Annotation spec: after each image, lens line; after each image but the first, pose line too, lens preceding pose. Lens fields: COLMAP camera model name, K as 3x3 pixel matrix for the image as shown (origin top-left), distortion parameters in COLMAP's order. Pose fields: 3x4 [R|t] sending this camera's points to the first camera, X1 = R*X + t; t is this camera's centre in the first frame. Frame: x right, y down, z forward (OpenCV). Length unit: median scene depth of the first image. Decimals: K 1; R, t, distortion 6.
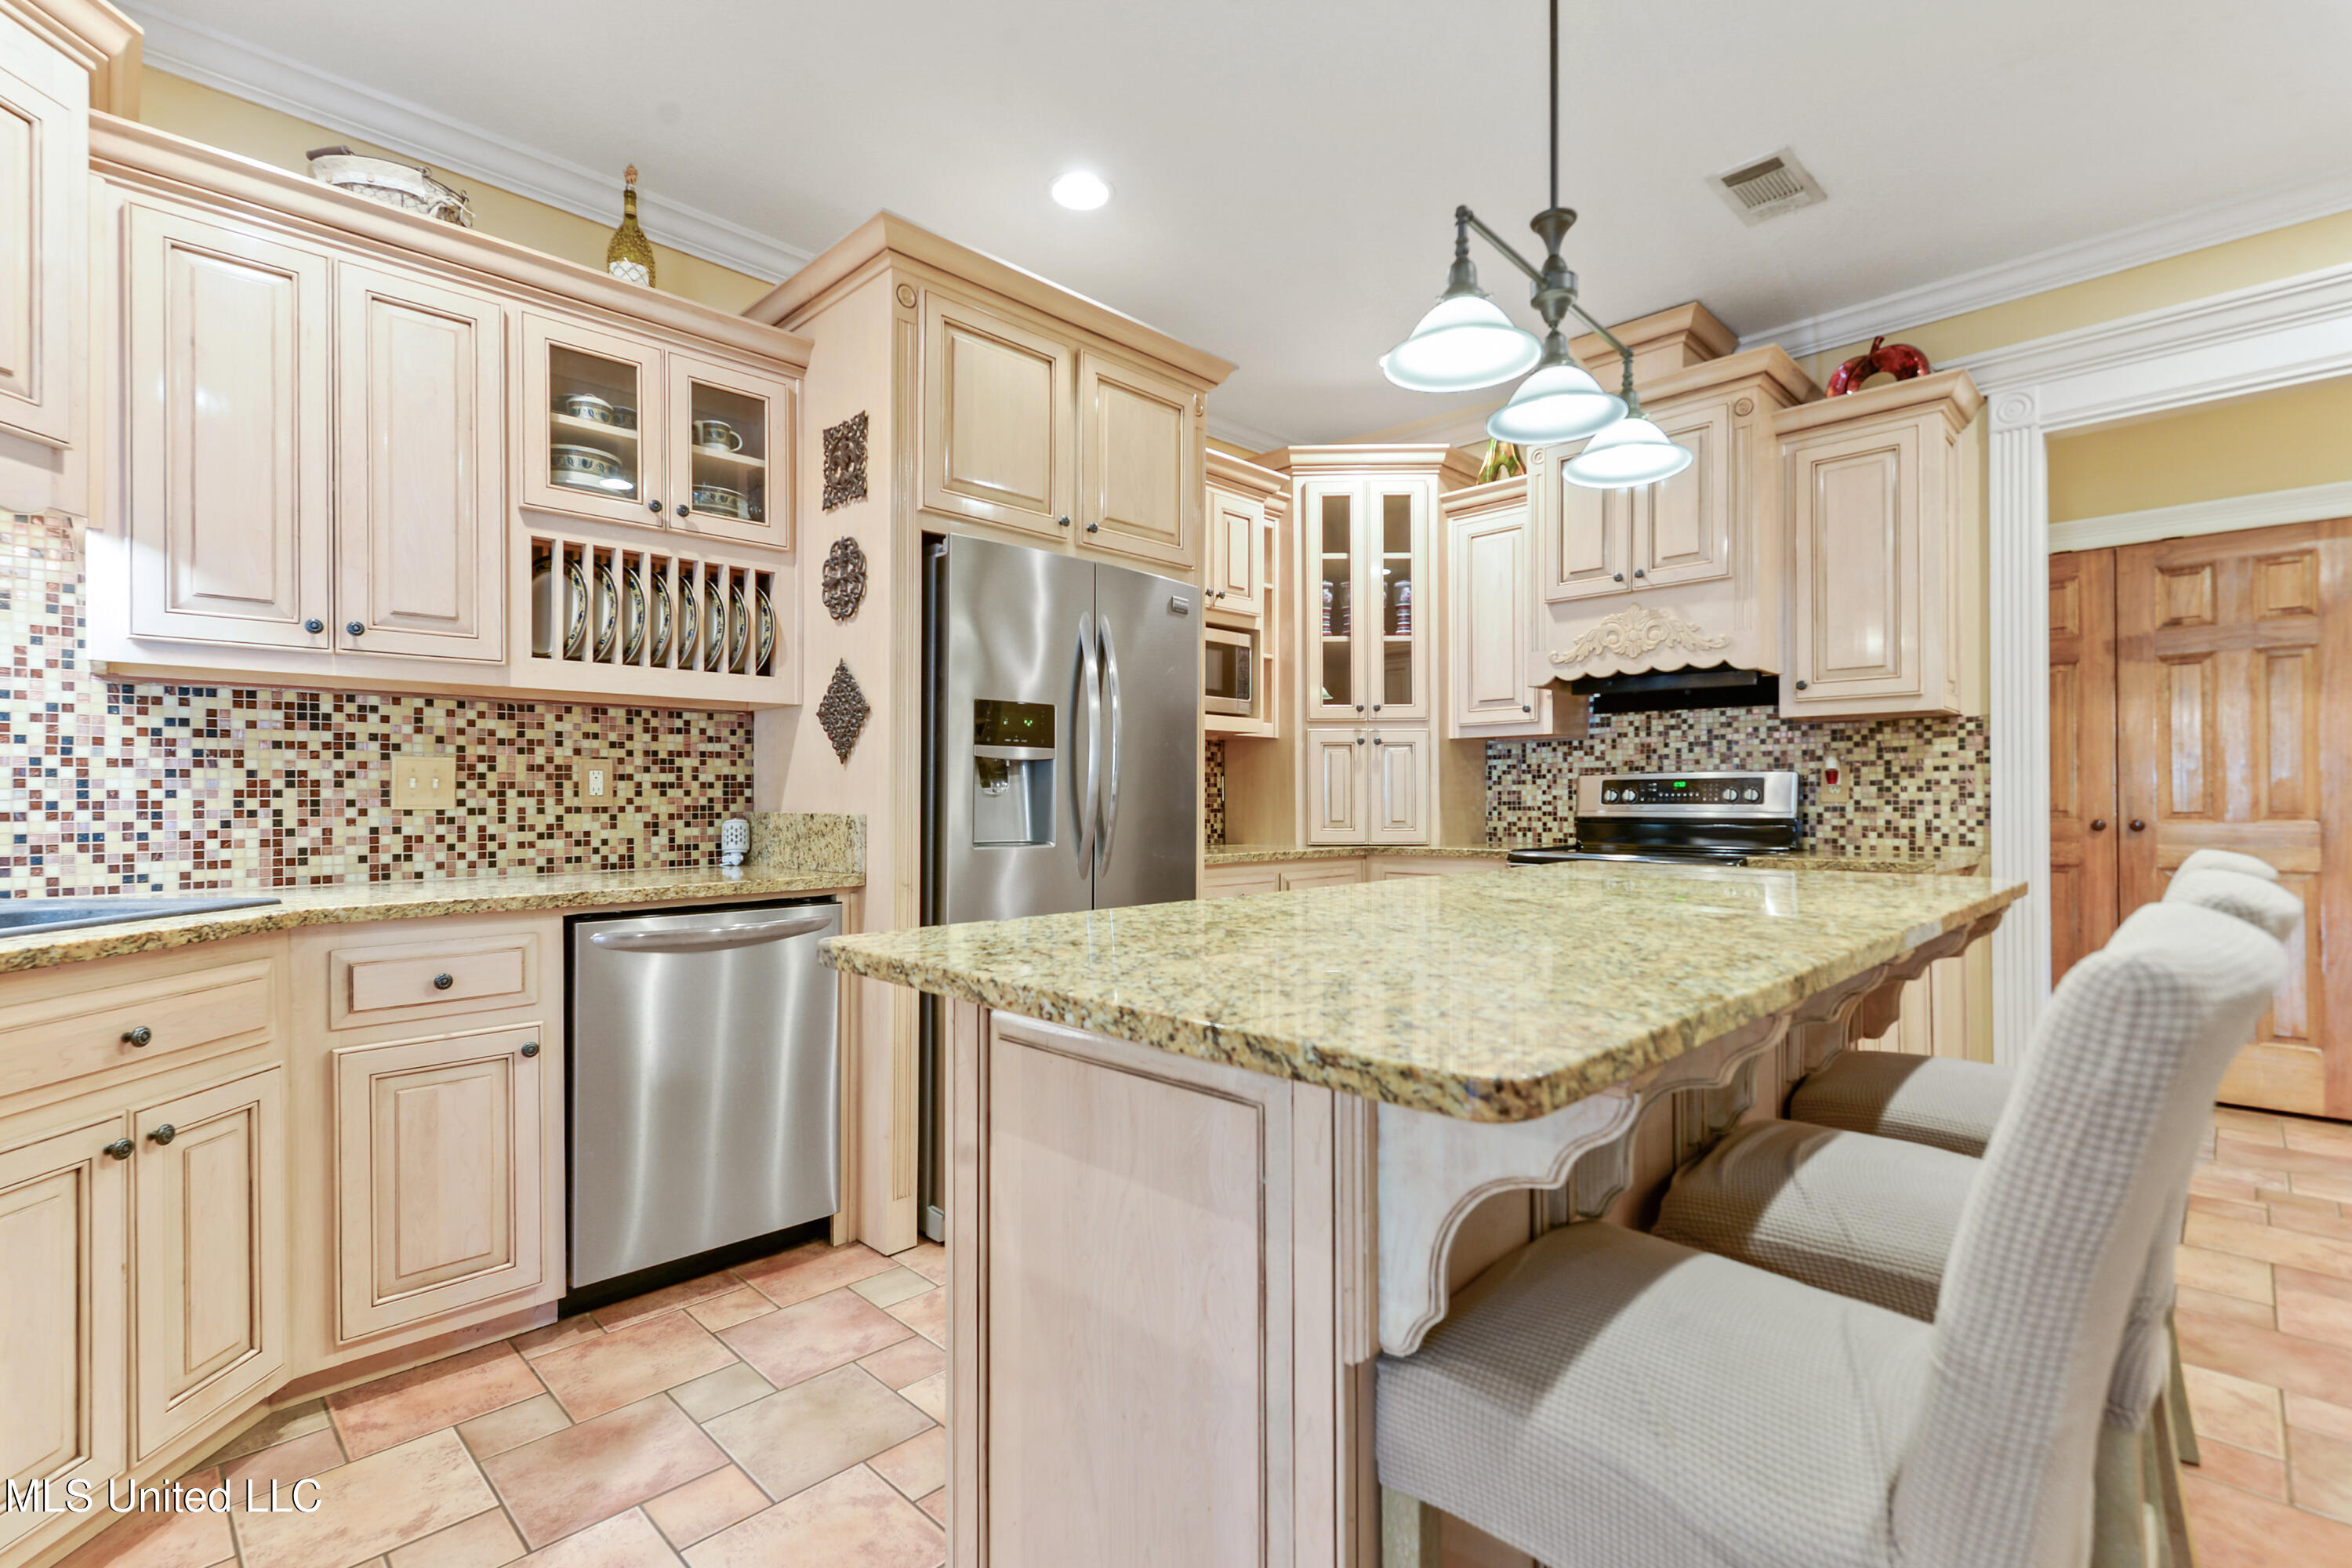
lens RADIAL K [[1042.0, 0, 1137.3], [0, 1042.0, 779.1], [0, 0, 1]] dist [0.008577, -0.003828]
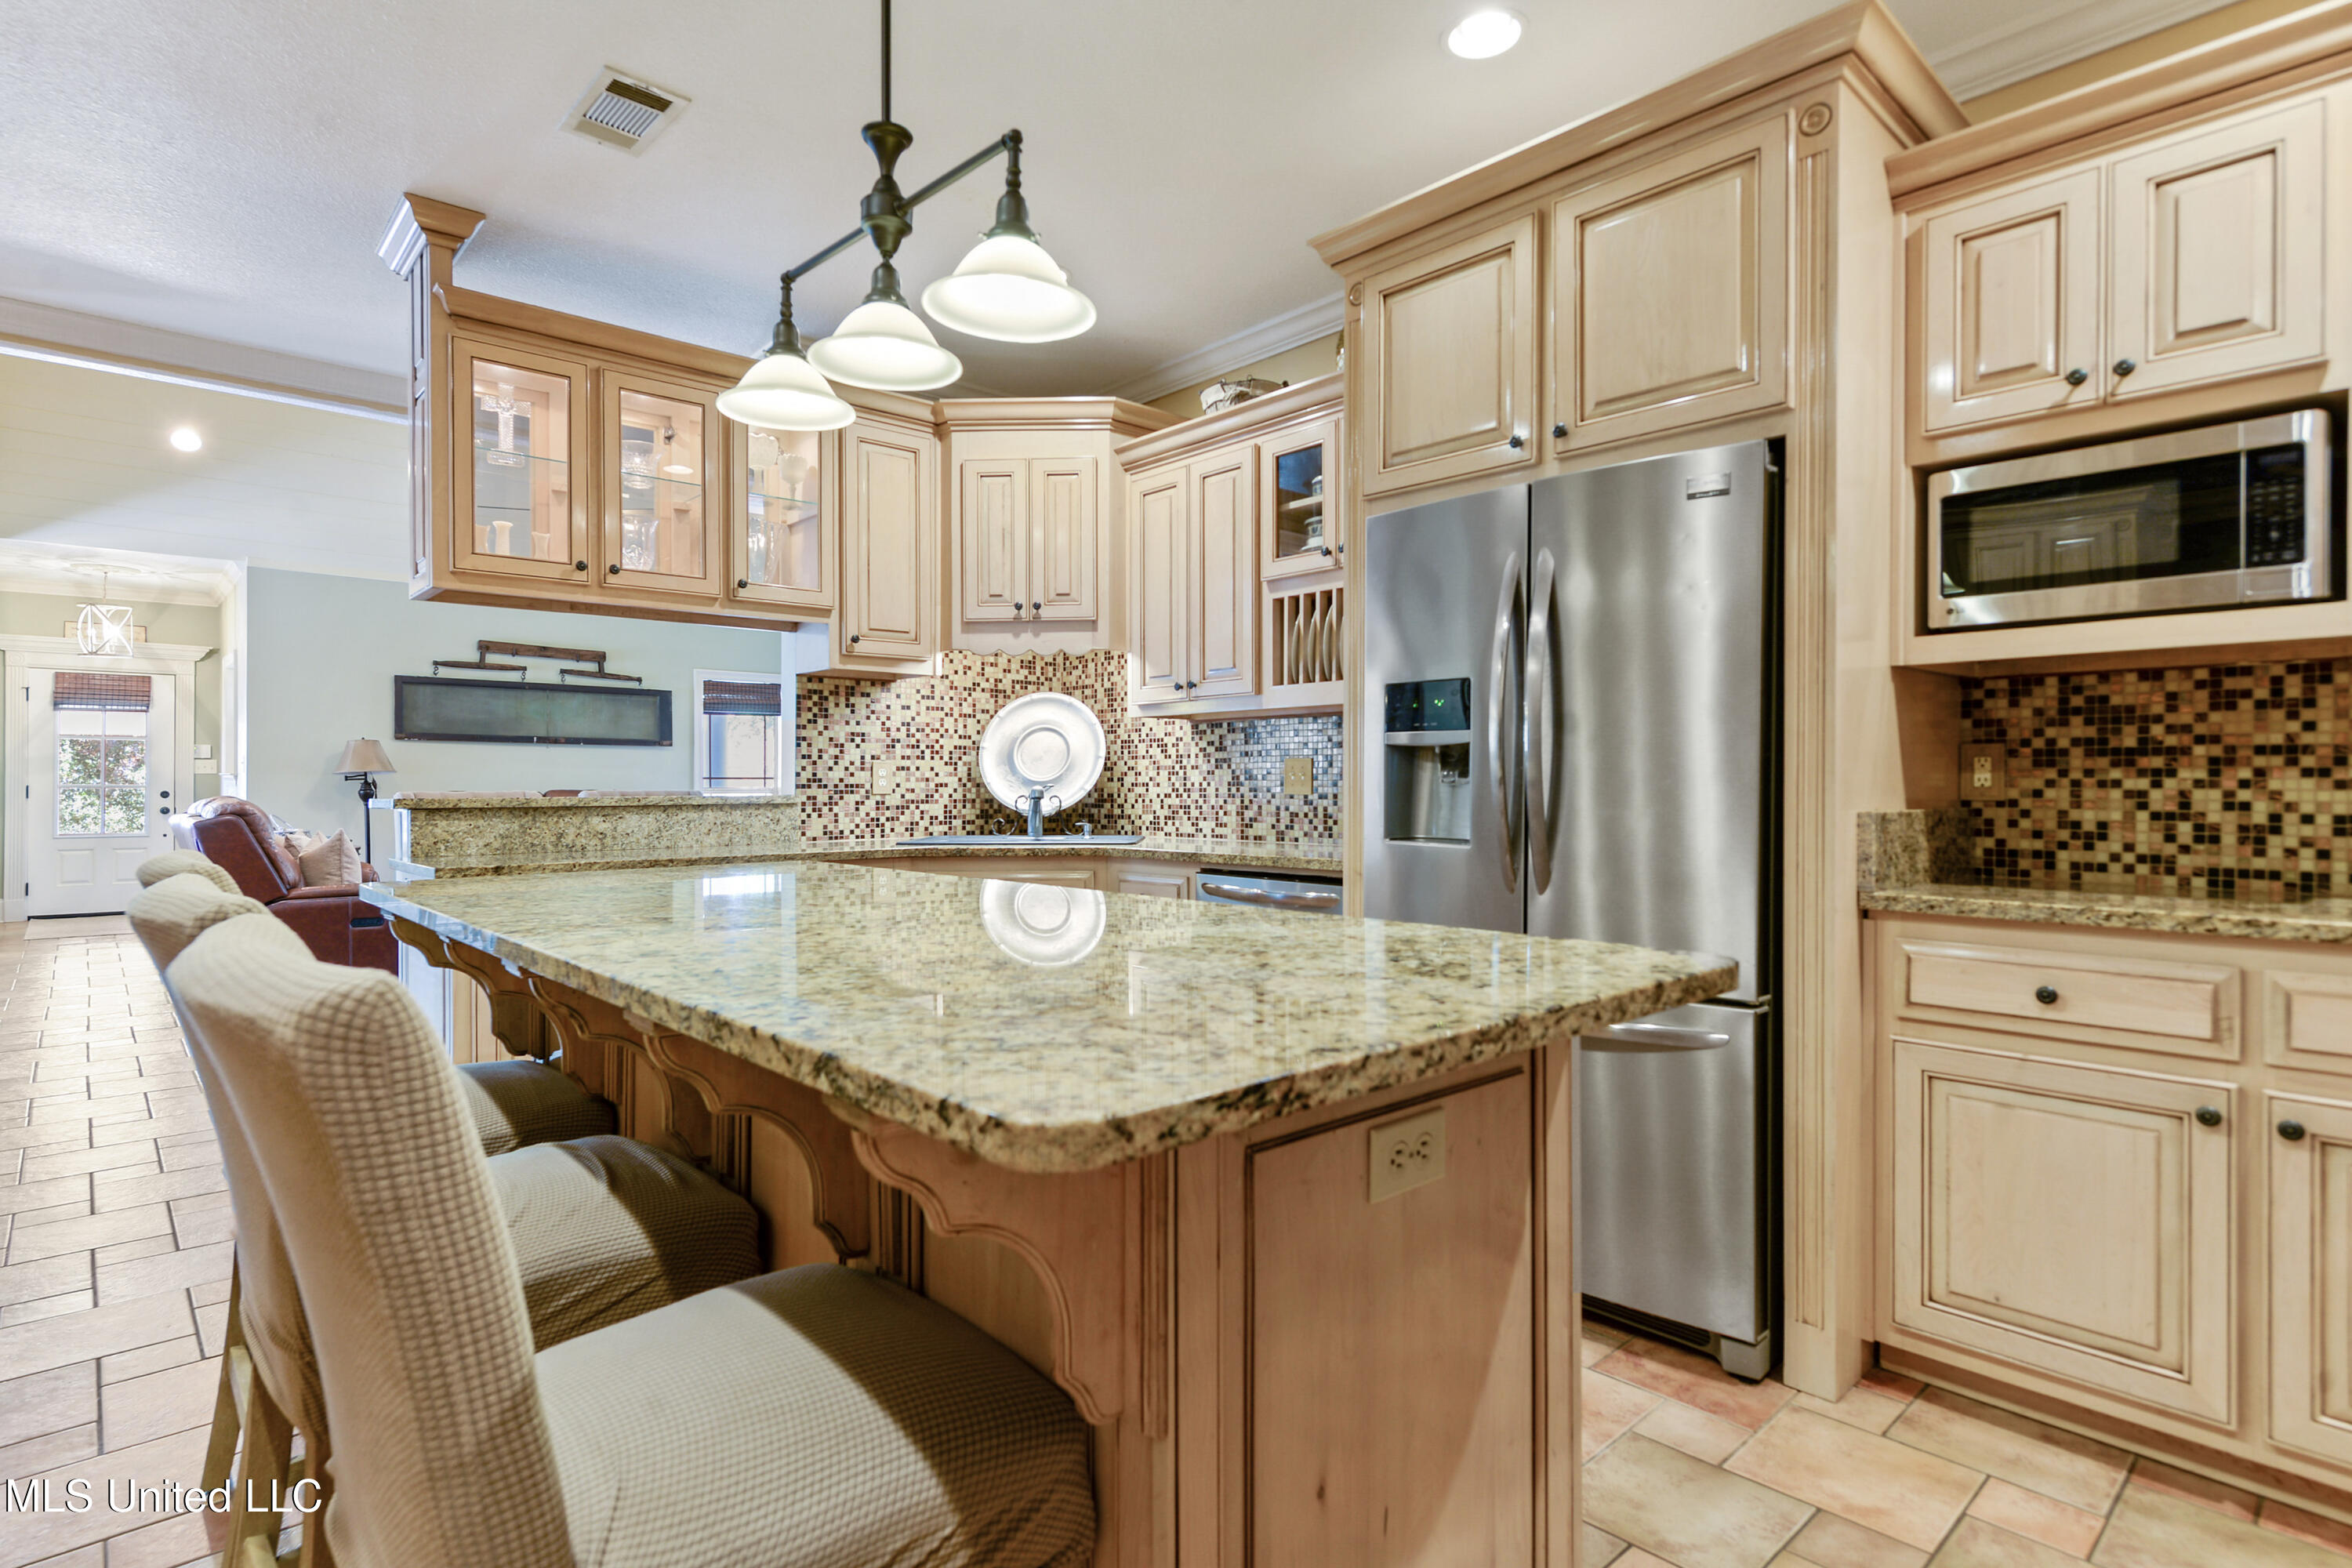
lens RADIAL K [[1154.8, 0, 1128.8], [0, 1154.8, 778.8], [0, 0, 1]] dist [-0.001155, 0.001157]
pose [[-0.026789, -0.001453, -0.999640, 0.849939], [0.021611, 0.999764, -0.002032, 0.004966], [0.999407, -0.021658, -0.026751, 0.746308]]
